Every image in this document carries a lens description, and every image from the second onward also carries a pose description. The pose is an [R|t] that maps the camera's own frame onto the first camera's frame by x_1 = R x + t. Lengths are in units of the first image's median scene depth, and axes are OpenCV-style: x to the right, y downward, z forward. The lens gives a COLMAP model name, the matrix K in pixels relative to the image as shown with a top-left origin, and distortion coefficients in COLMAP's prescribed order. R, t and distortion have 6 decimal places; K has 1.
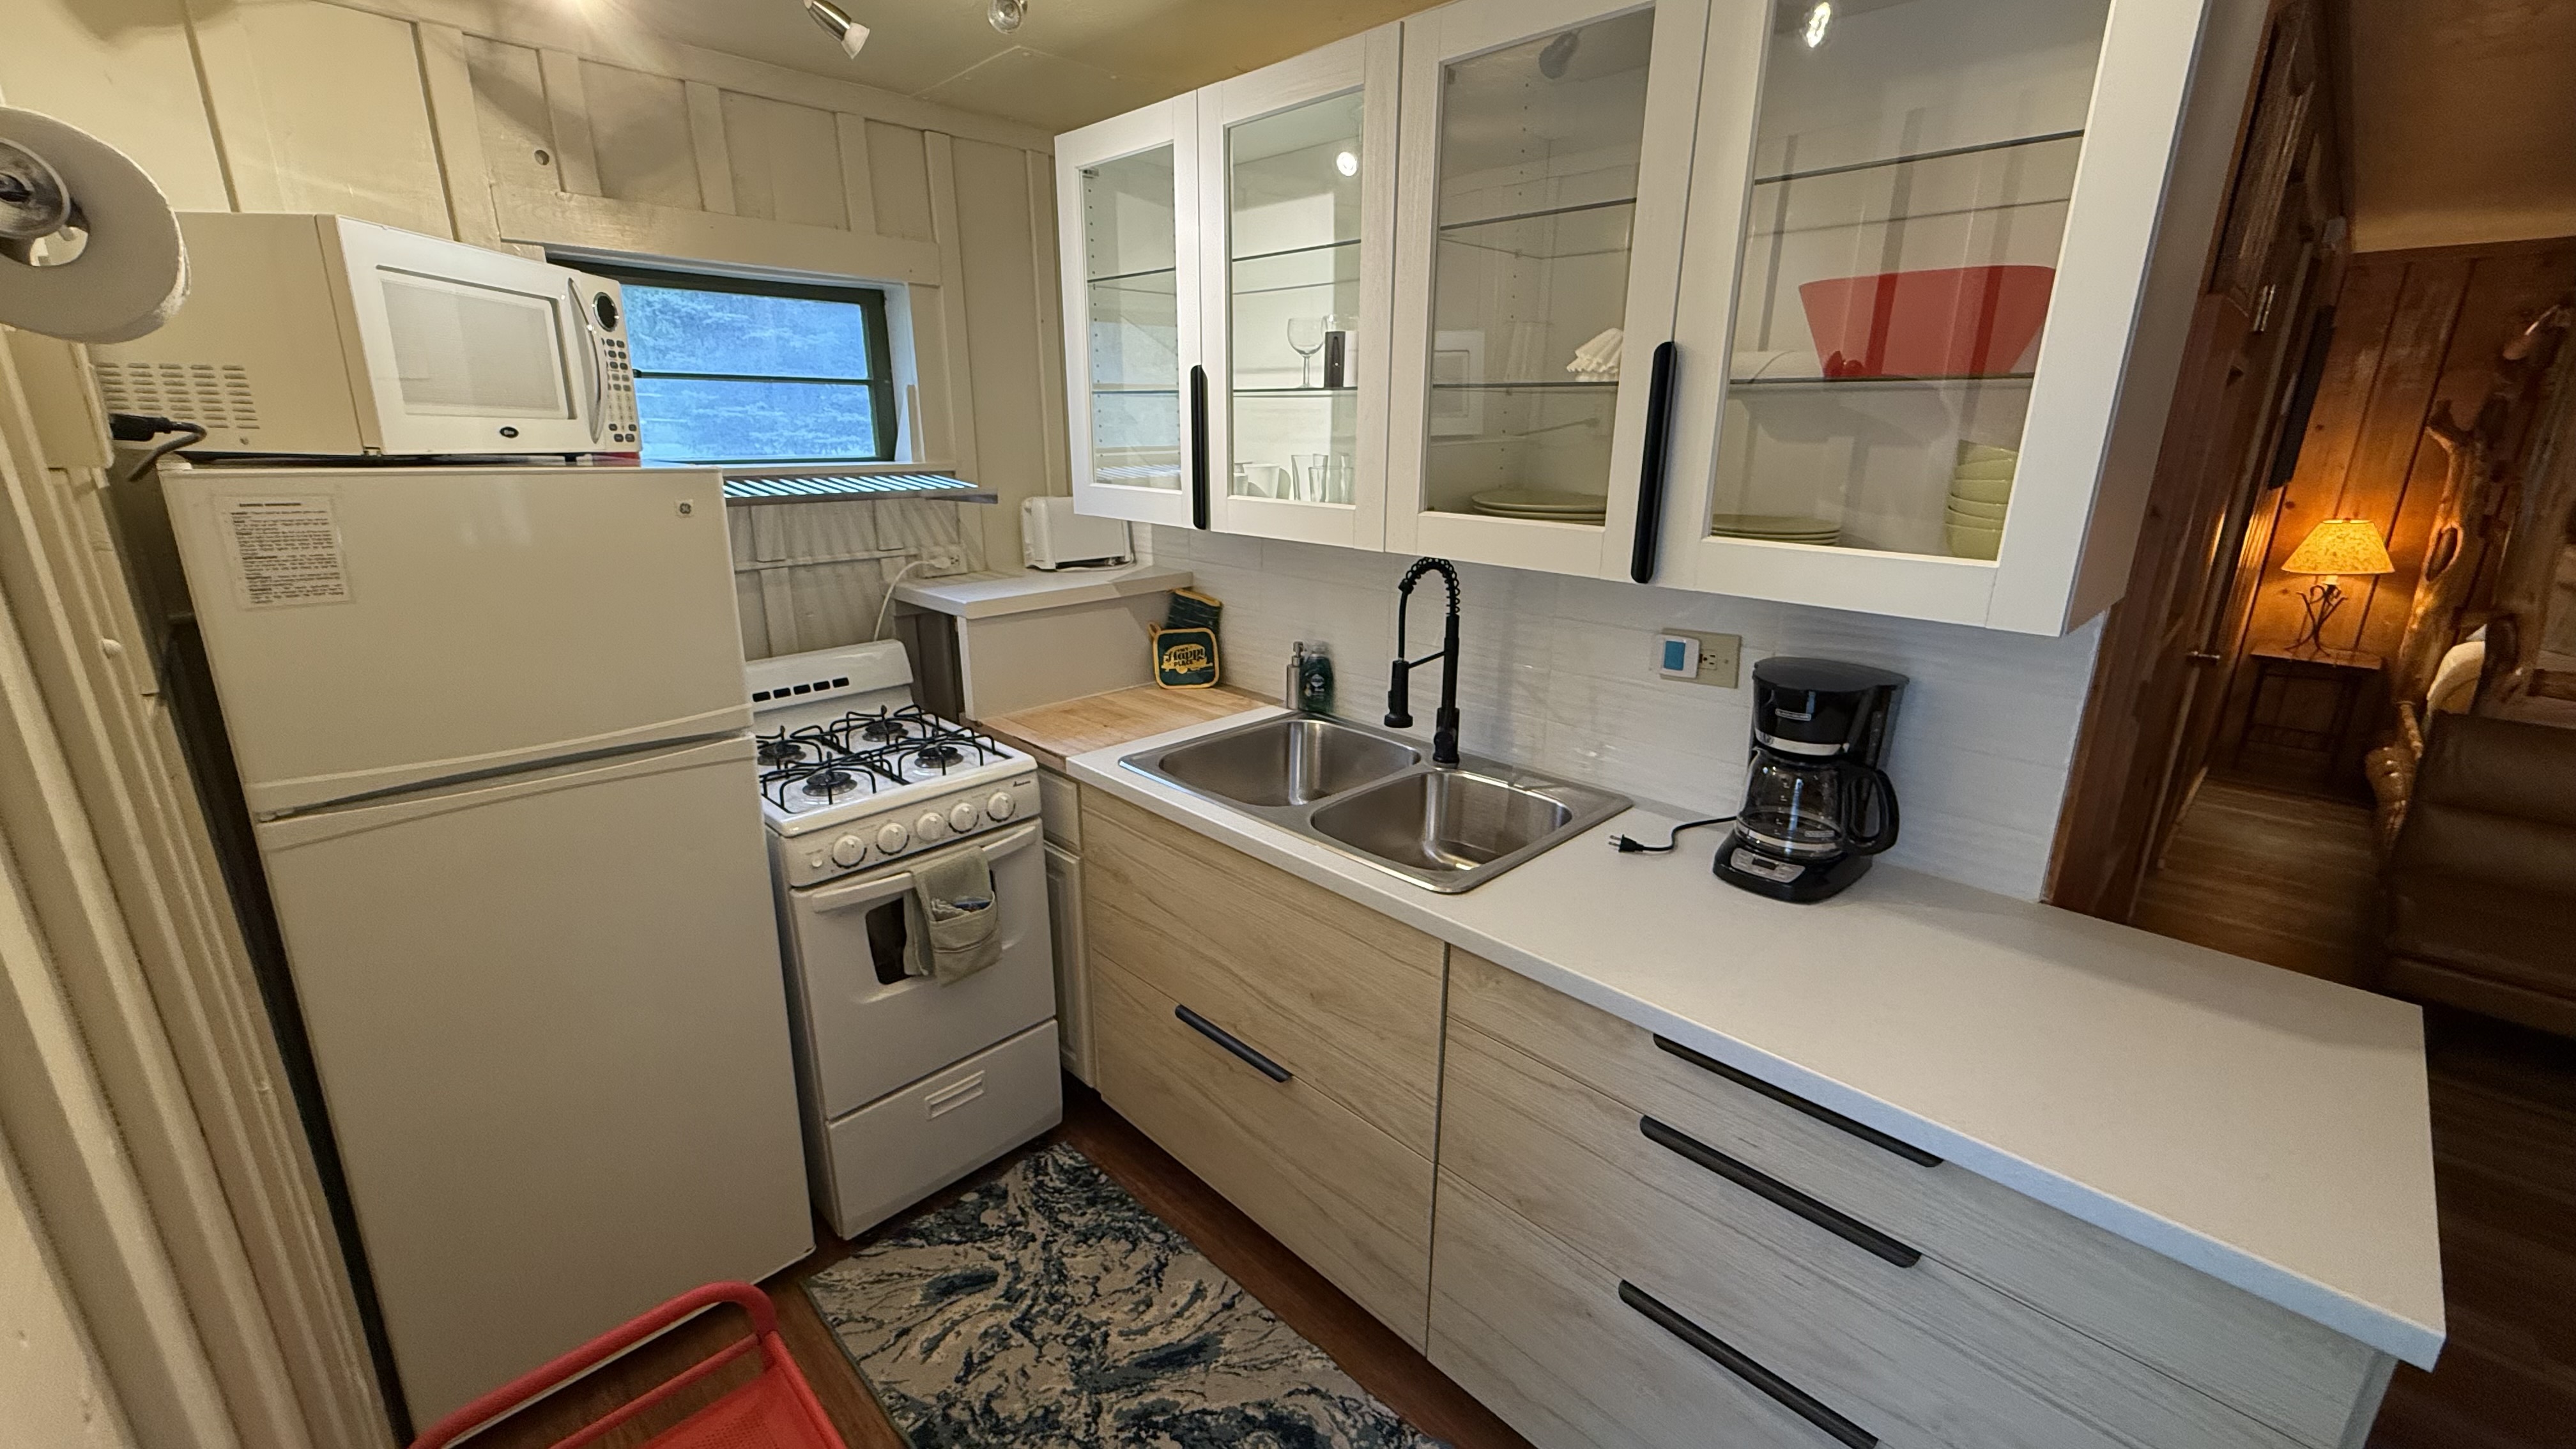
lens RADIAL K [[1020.3, 0, 1283.6], [0, 1020.3, 721.8], [0, 0, 1]] dist [-0.000241, 0.000119]
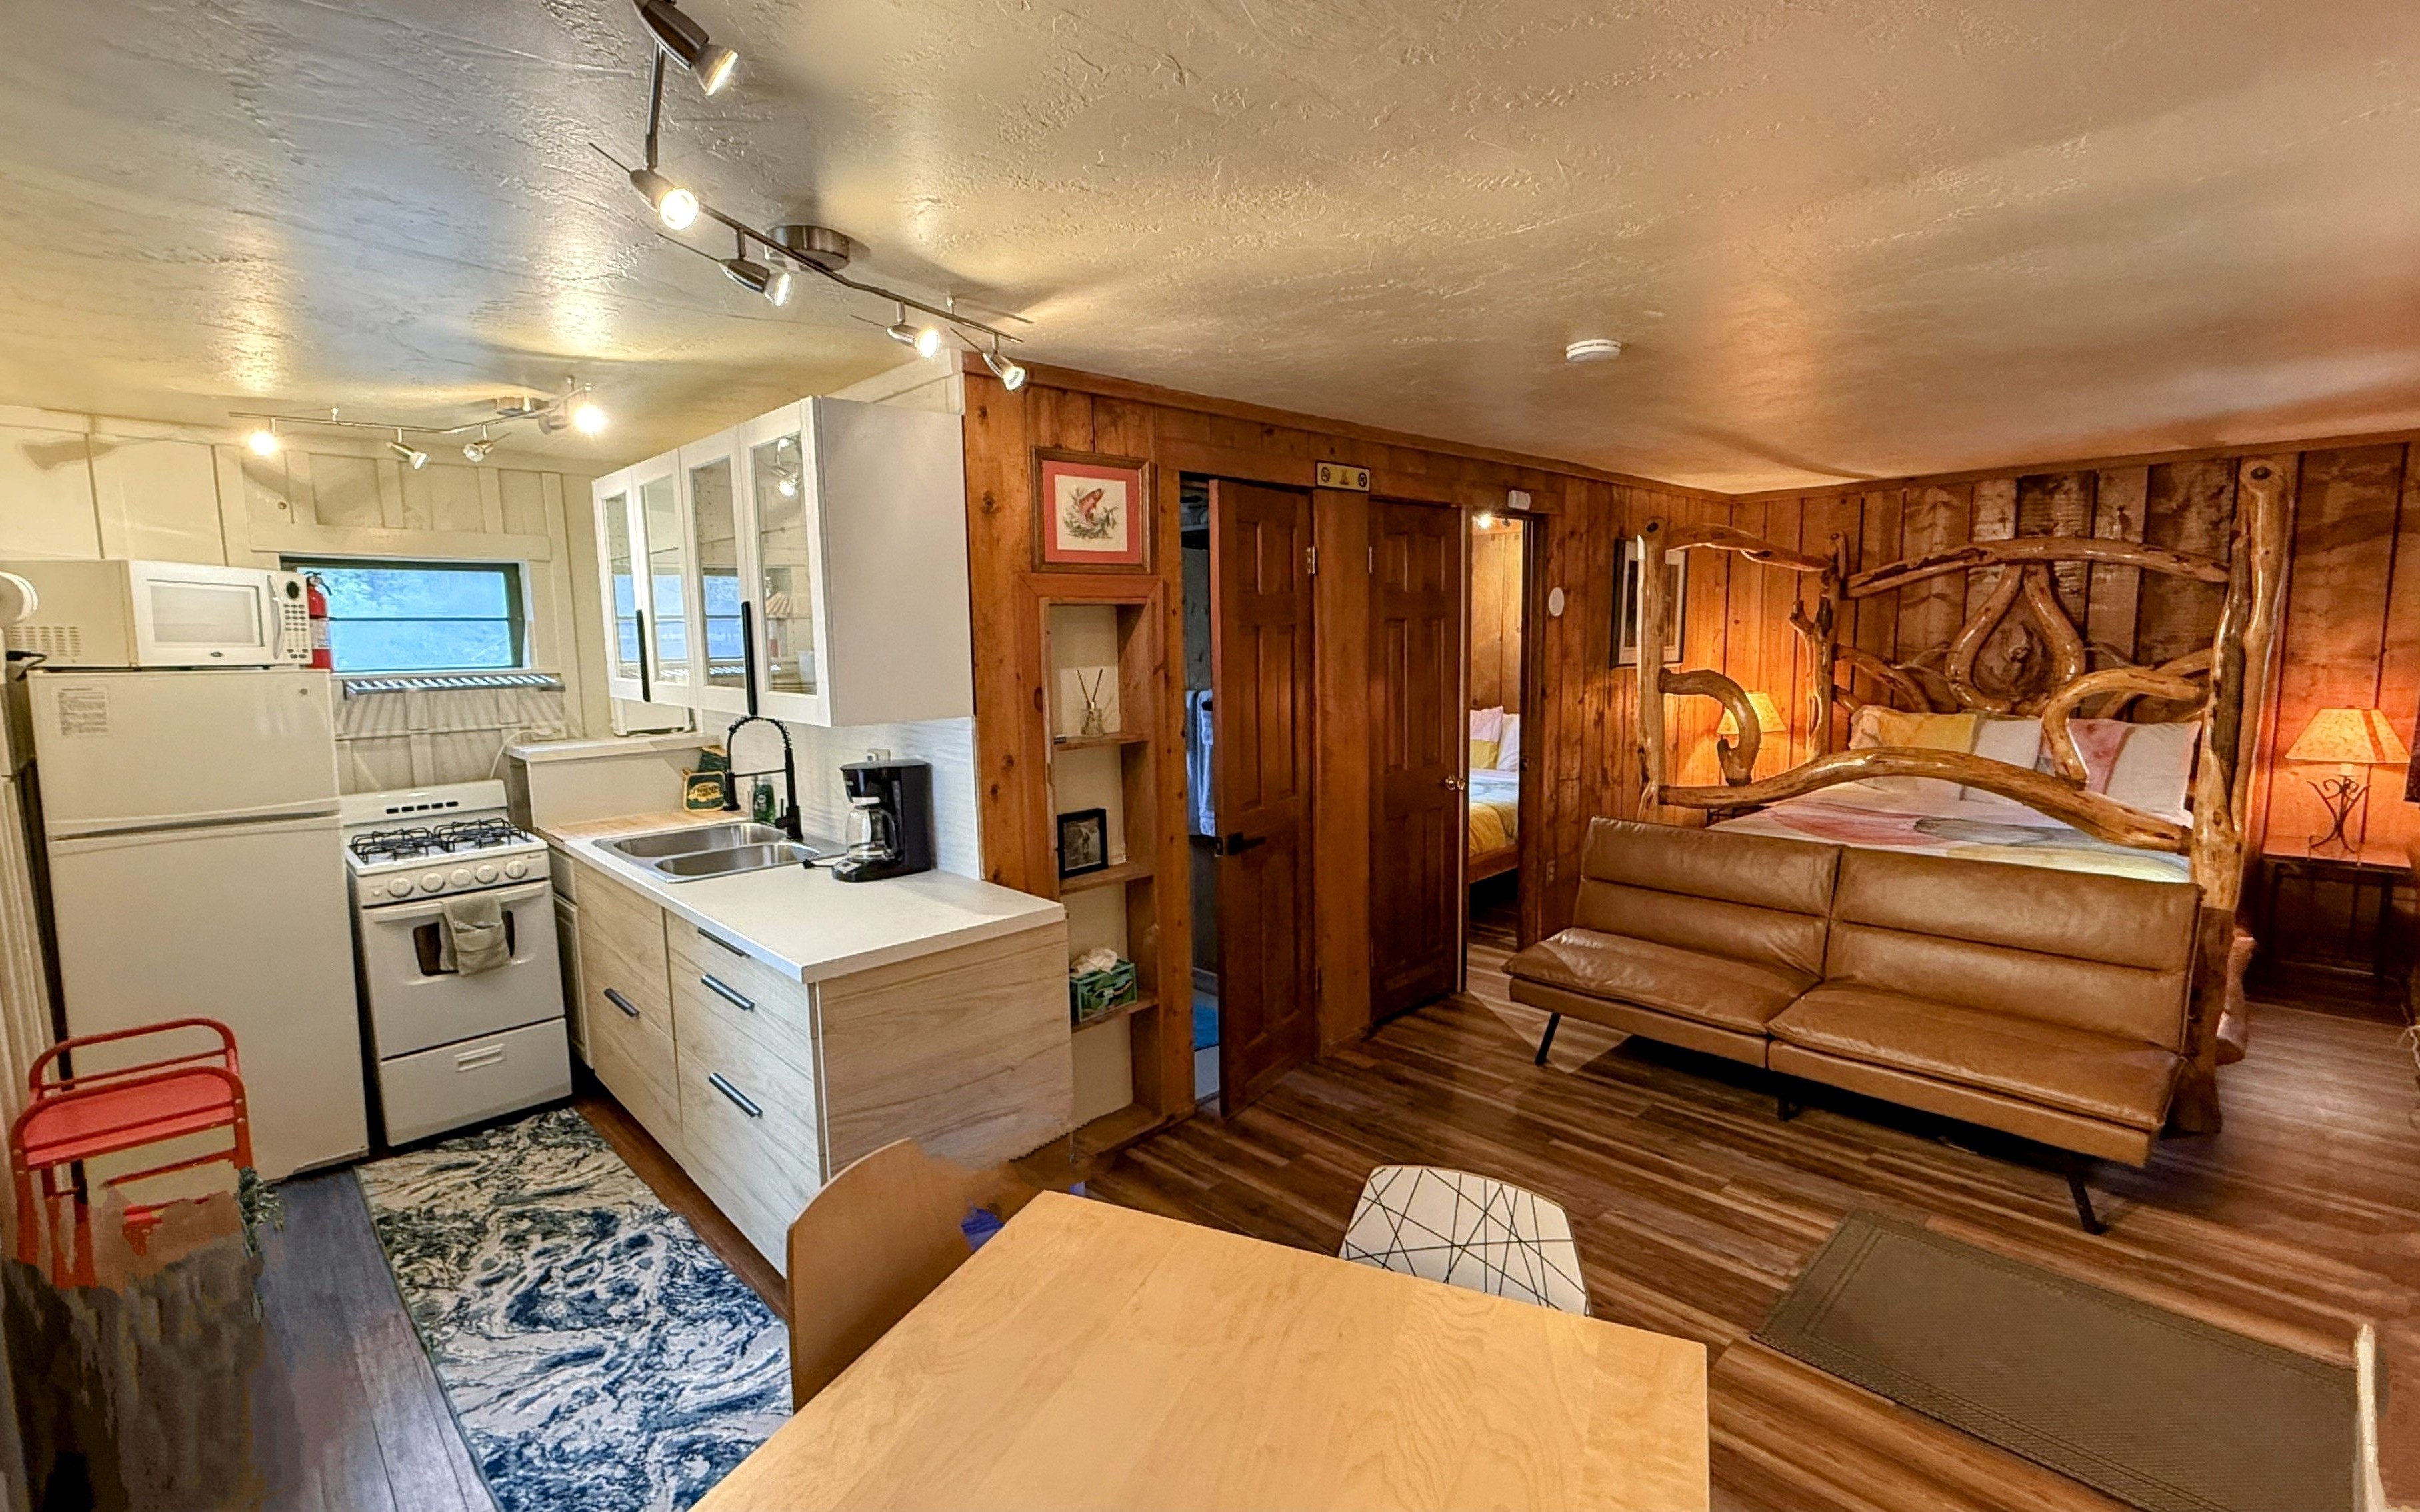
lens RADIAL K [[1053.8, 0, 1204.0], [0, 1053.8, 754.1], [0, 0, 1]] dist [-0.002108, 0.000257]
pose [[0.999733, -0.019790, -0.011951, 0.882289], [0.017505, 0.985663, -0.167813, 0.210515], [0.015100, 0.167559, 0.985746, -0.707064]]
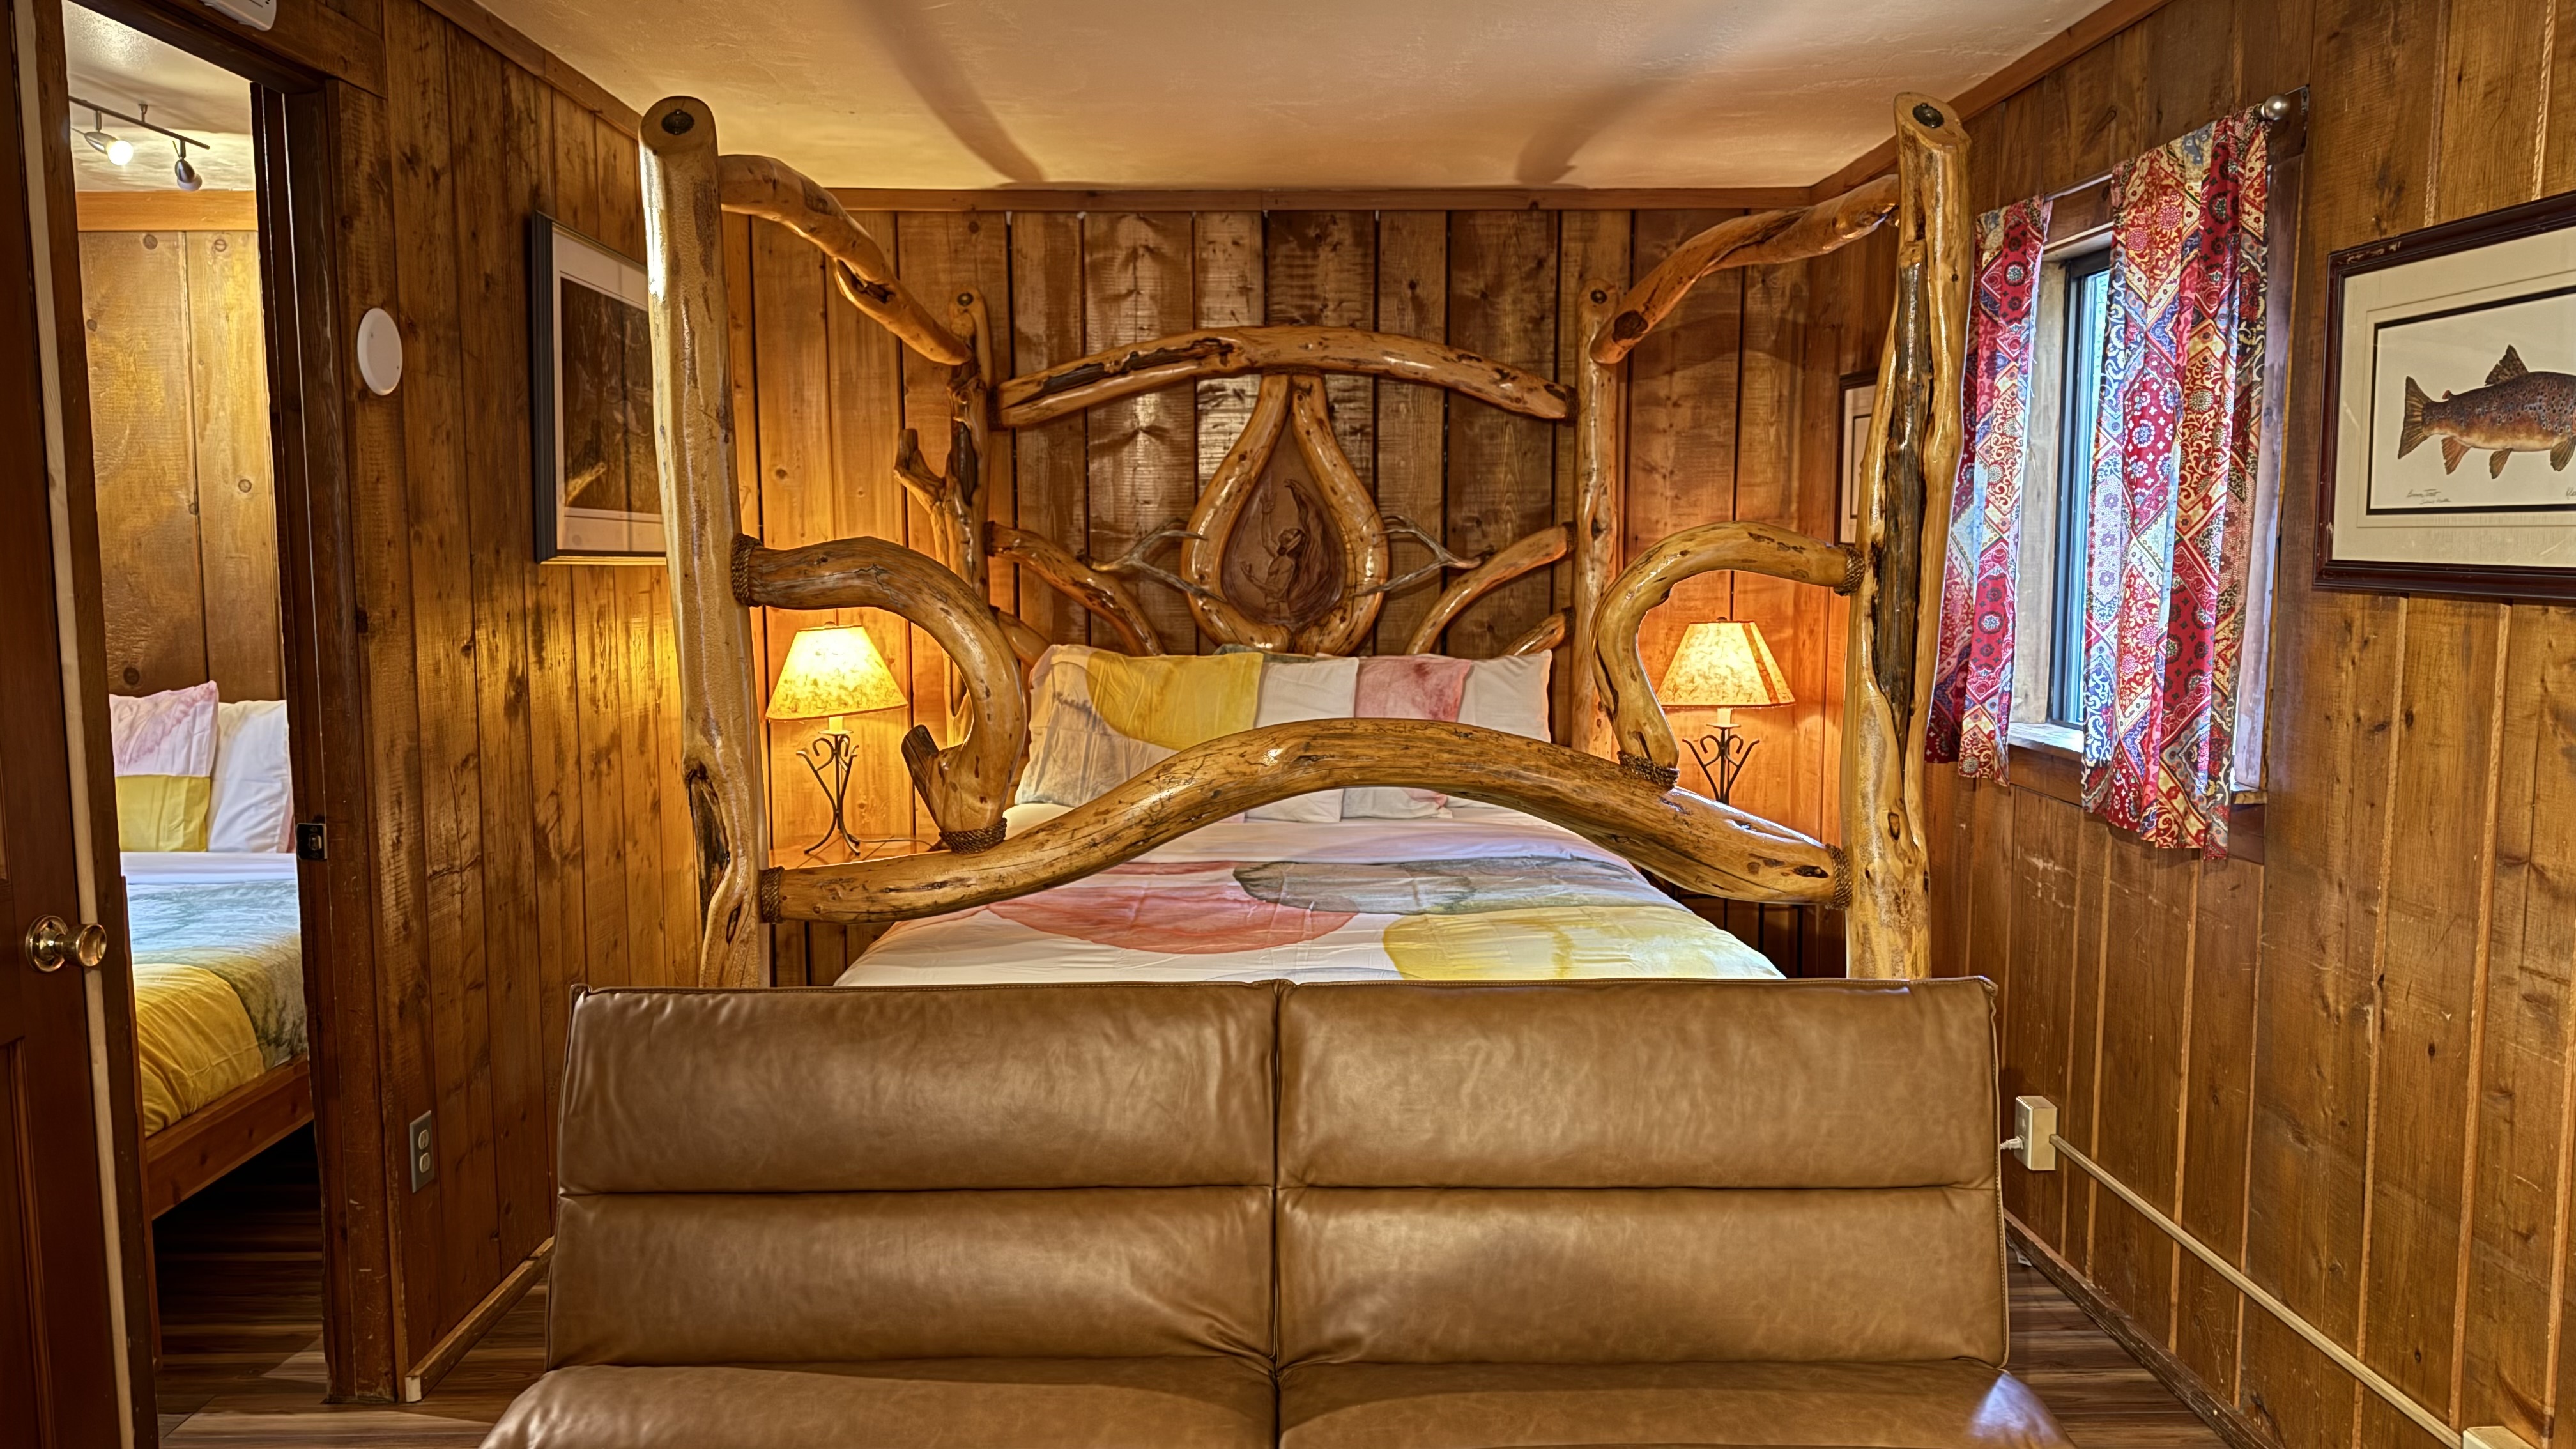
lens RADIAL K [[1798.8, 0, 1290.8], [0, 1798.8, 733.0], [0, 0, 1]] dist [0.084621, -0.105746]
pose [[0.692212, -0.081056, 0.717128, 1.131996], [0.208383, 0.973798, -0.091075, 0.027973], [-0.690956, 0.212480, 0.690965, 0.275658]]
